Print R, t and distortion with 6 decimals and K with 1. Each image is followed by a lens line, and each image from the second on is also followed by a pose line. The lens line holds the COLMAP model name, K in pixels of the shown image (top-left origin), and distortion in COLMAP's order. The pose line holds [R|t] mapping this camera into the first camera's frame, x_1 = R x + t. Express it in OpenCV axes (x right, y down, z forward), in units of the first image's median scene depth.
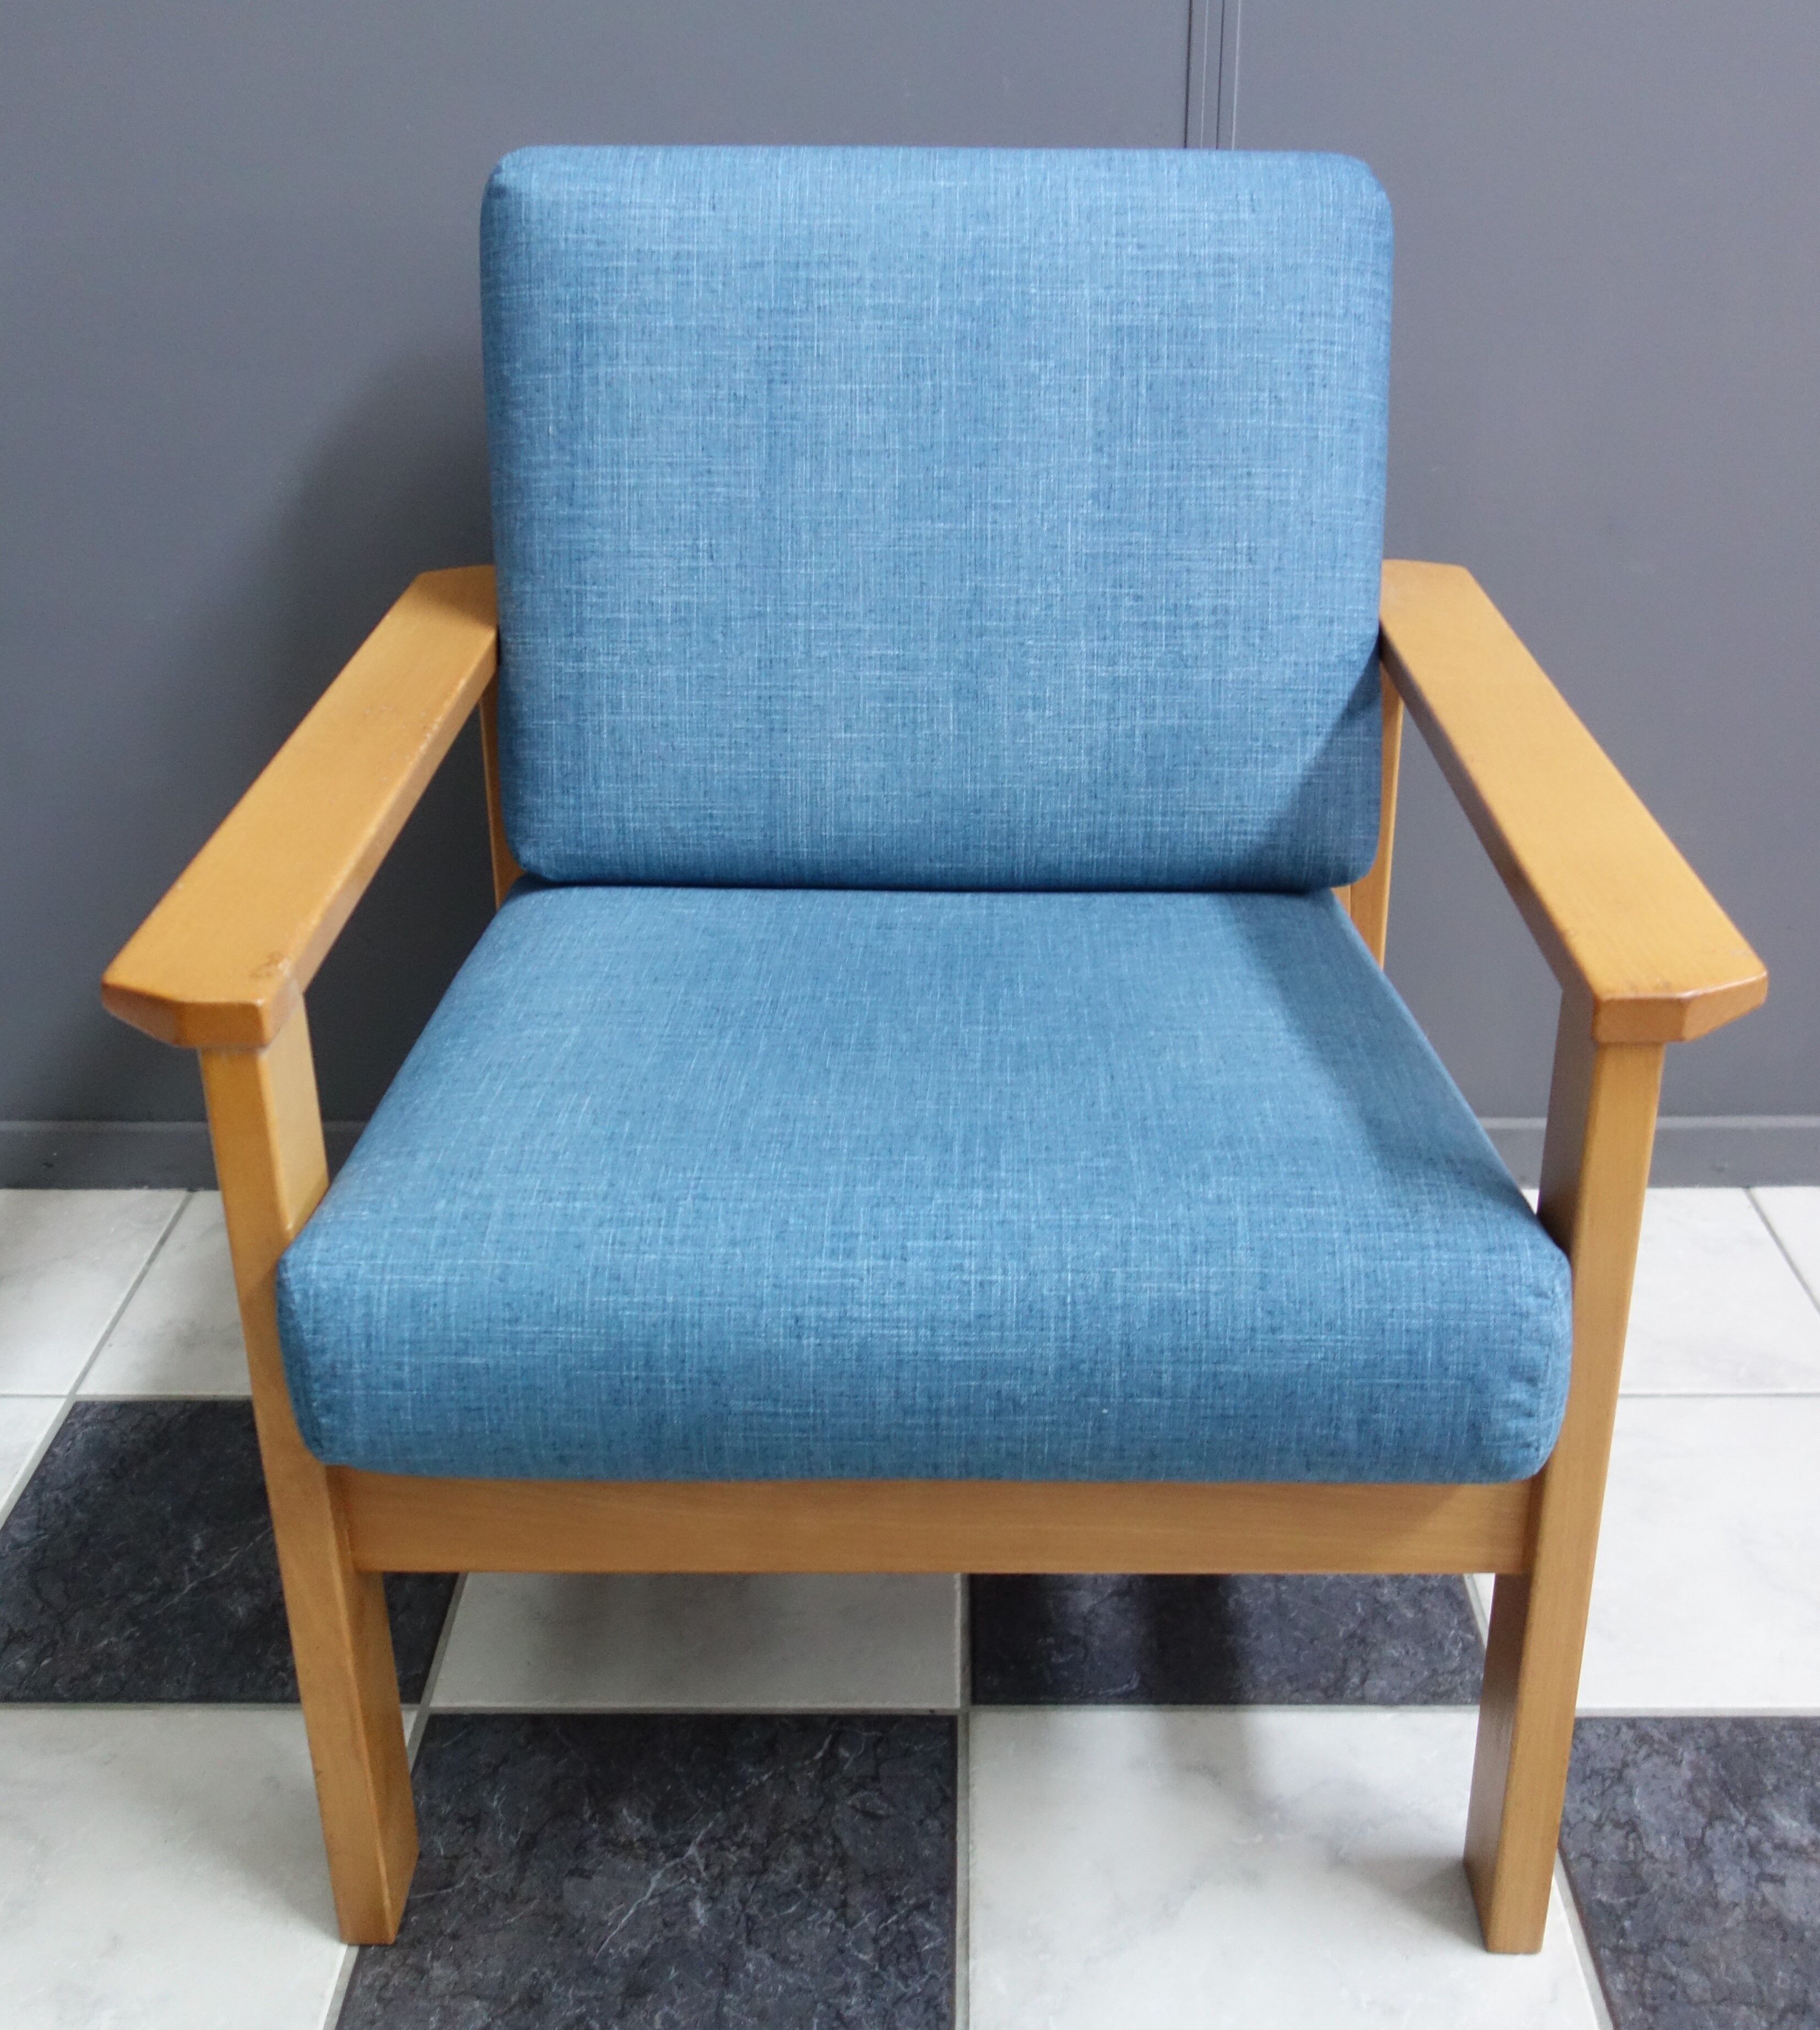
lens RADIAL K [[2379.6, 0, 905.5], [0, 2379.6, 1007.8], [0, 0, 1]] dist [-0.005233, 0.000000]
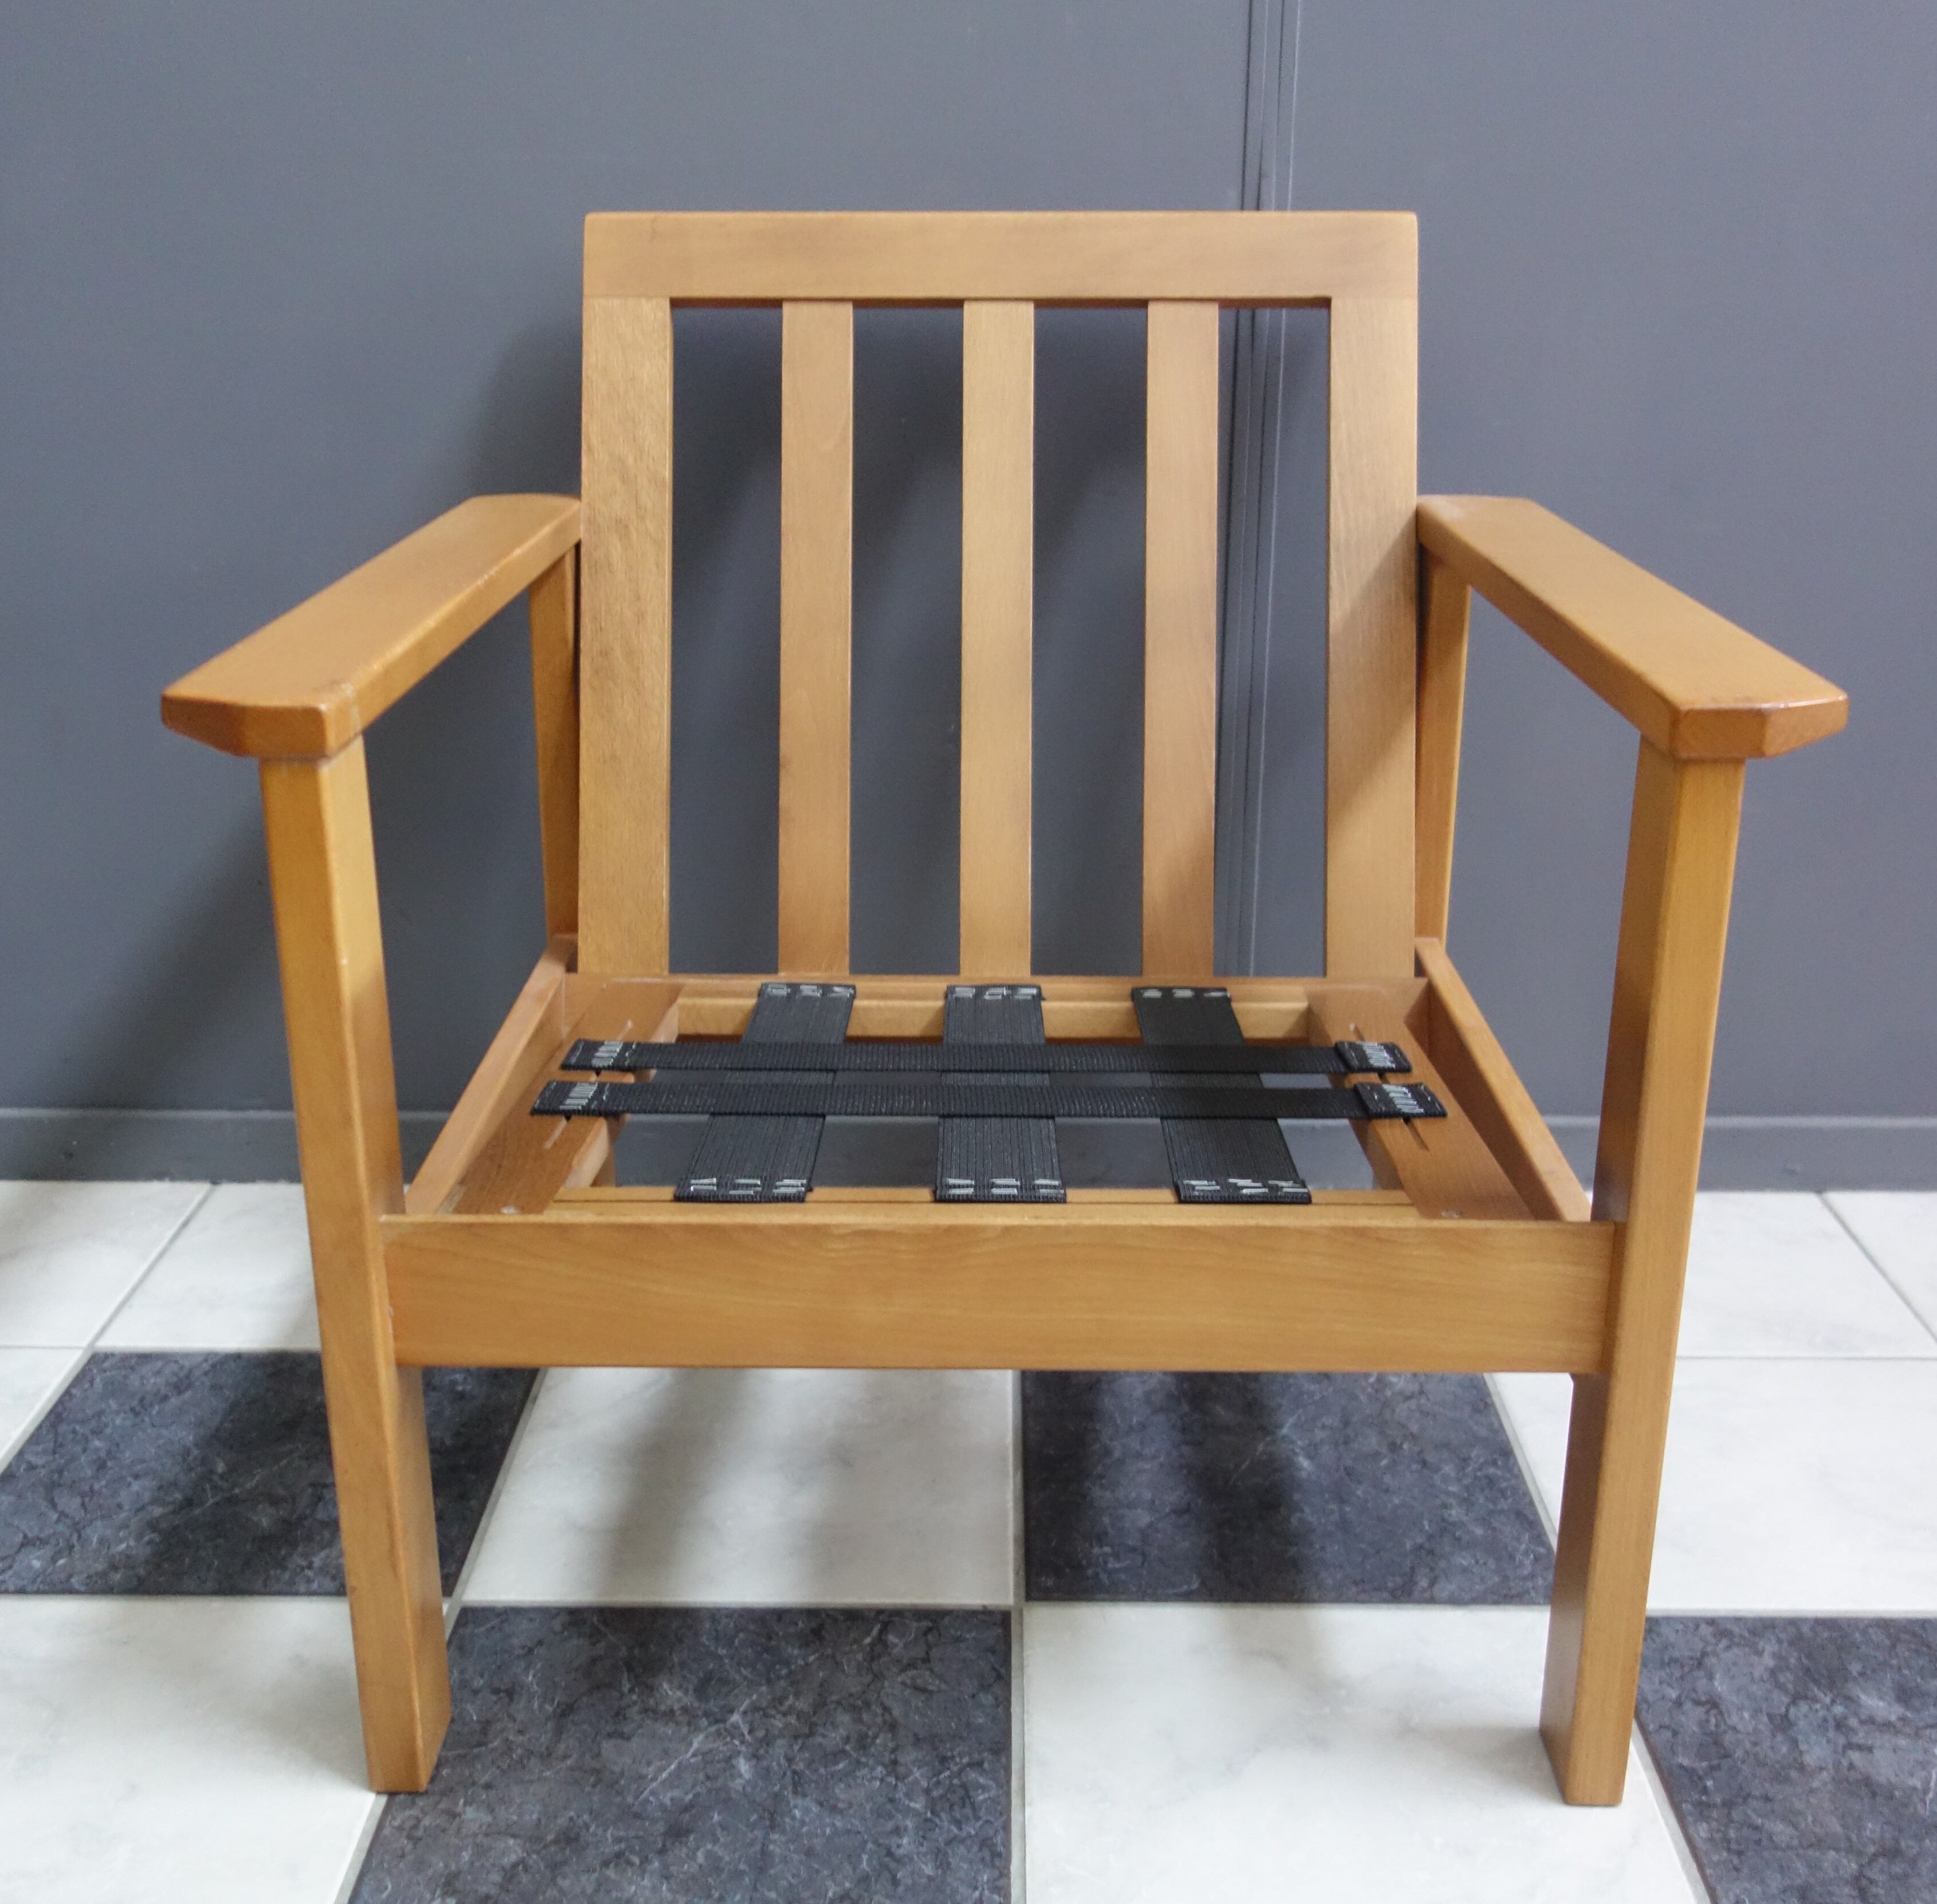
lens RADIAL K [[2474.7, 0, 945.4], [0, 2474.7, 1158.3], [0, 0, 1]] dist [-0.001810, 0.000000]
pose [[0.999927, 0.010871, 0.005185, -0.011488], [-0.010538, 0.998116, -0.060444, 0.169939], [-0.005832, 0.060385, 0.998158, -0.010230]]
